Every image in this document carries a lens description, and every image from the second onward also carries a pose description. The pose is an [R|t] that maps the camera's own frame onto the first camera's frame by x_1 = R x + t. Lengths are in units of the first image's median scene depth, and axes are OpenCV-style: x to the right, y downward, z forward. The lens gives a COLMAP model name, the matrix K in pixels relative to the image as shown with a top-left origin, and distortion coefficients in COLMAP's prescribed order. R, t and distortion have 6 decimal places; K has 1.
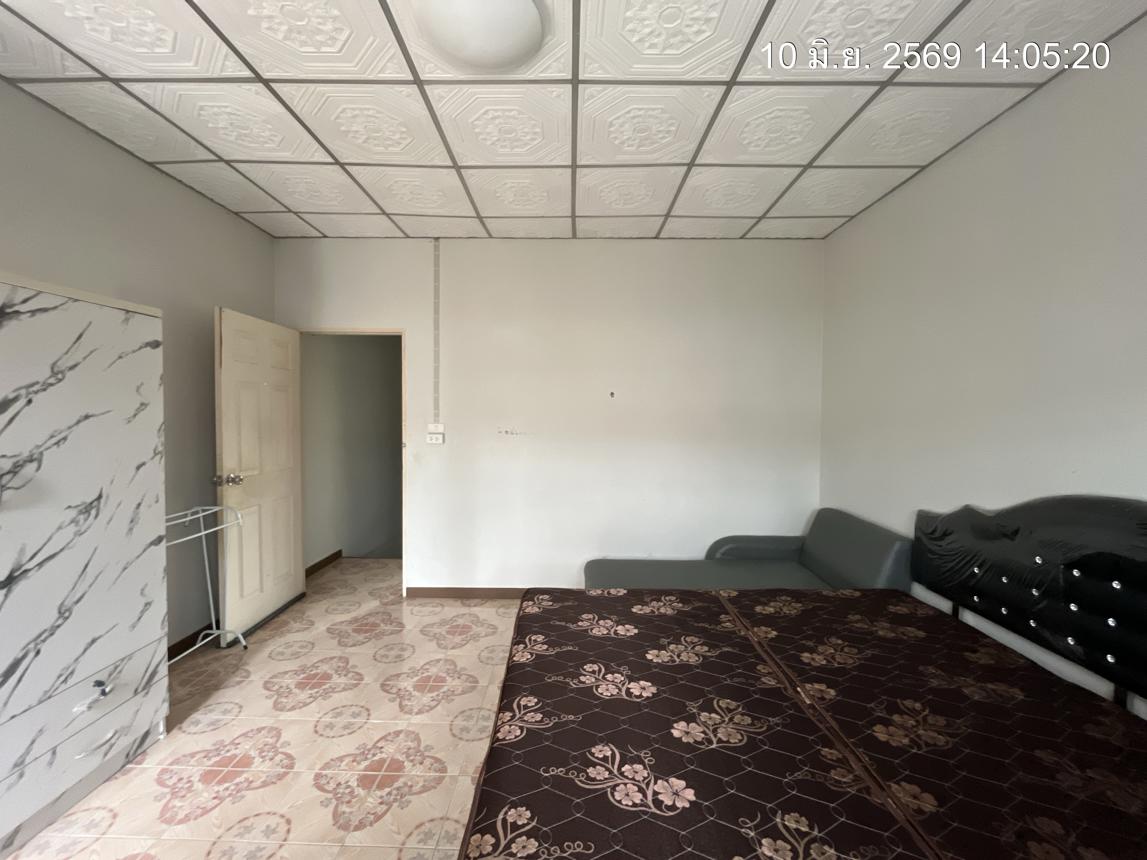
lens RADIAL K [[461.3, 0, 572.0], [0, 461.3, 426.5], [0, 0, 1]] dist [-0.011320, -0.000633]
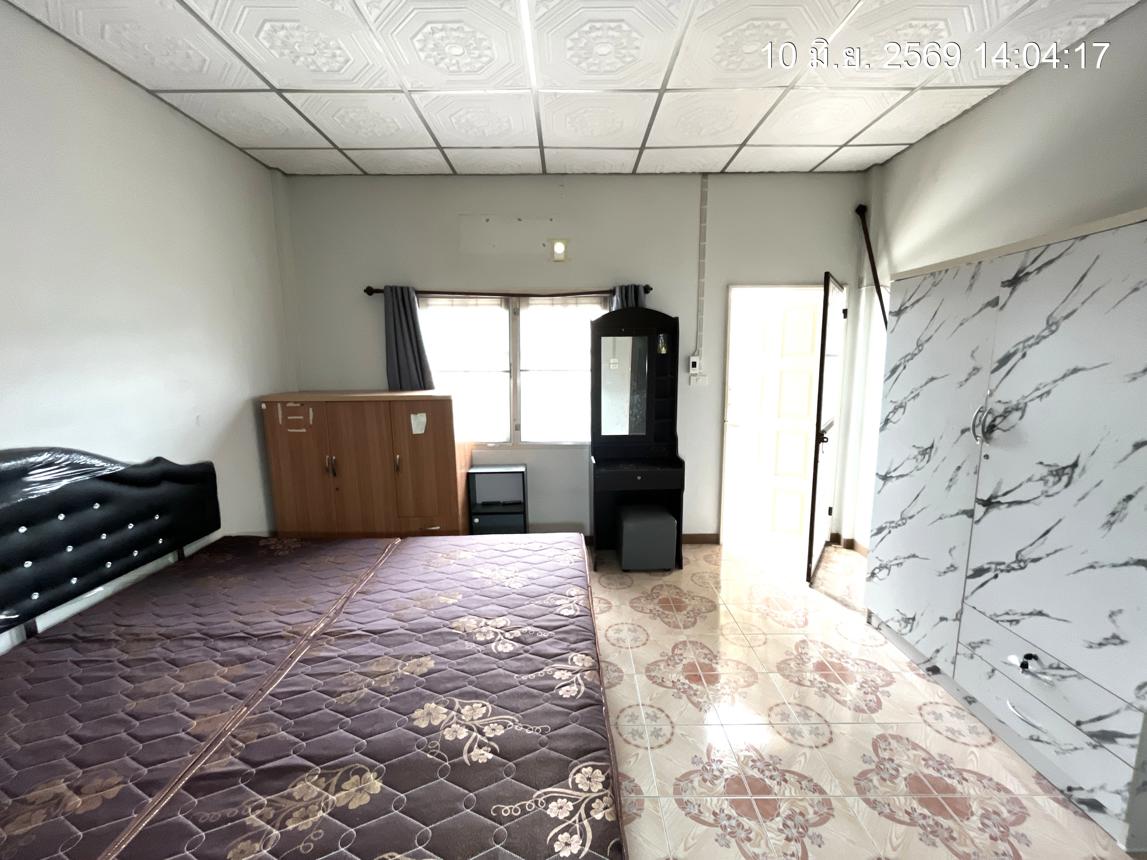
lens RADIAL K [[461.3, 0, 574.5], [0, 461.3, 427.8], [0, 0, 1]] dist [-0.011320, -0.000633]
pose [[-0.999853, 0.004989, -0.016412, -0.088383], [0.002145, 0.985625, 0.168934, -0.063853], [0.017019, 0.168874, -0.985491, 1.909501]]
